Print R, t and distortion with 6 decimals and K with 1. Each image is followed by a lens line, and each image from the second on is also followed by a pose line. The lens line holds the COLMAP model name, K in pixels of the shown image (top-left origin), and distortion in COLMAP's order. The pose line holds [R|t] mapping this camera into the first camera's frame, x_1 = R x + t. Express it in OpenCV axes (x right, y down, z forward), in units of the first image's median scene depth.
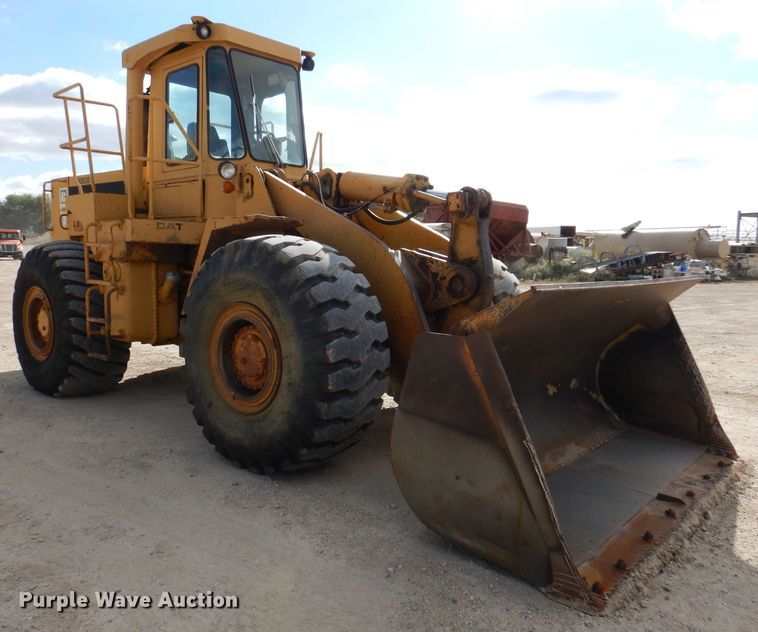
lens RADIAL K [[625.9, 0, 380.3], [0, 625.9, 319.4], [0, 0, 1]] dist [-0.014526, -0.003001]
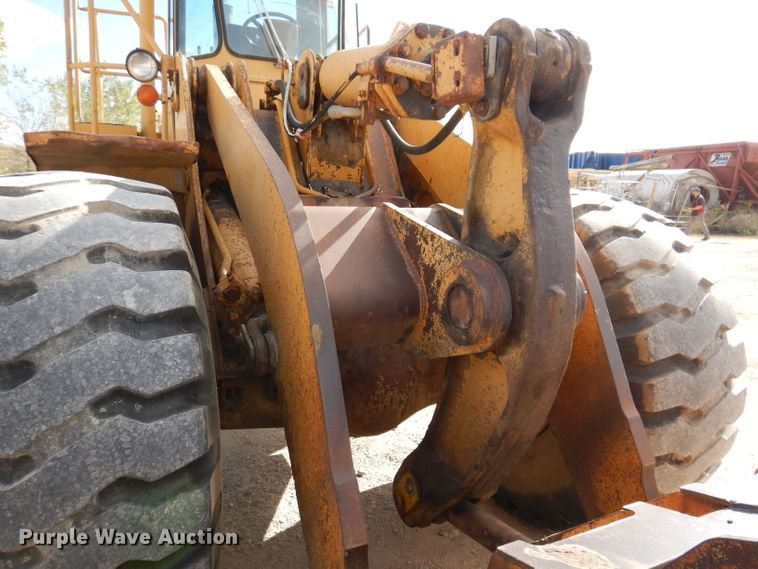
lens RADIAL K [[543.5, 0, 381.5], [0, 543.5, 279.9], [0, 0, 1]] dist [0.013303, -0.002025]
pose [[0.913071, 0.067388, -0.402195, 0.204156], [-0.051768, 0.997427, 0.049595, -0.083737], [0.404502, -0.024463, 0.914210, 0.693407]]
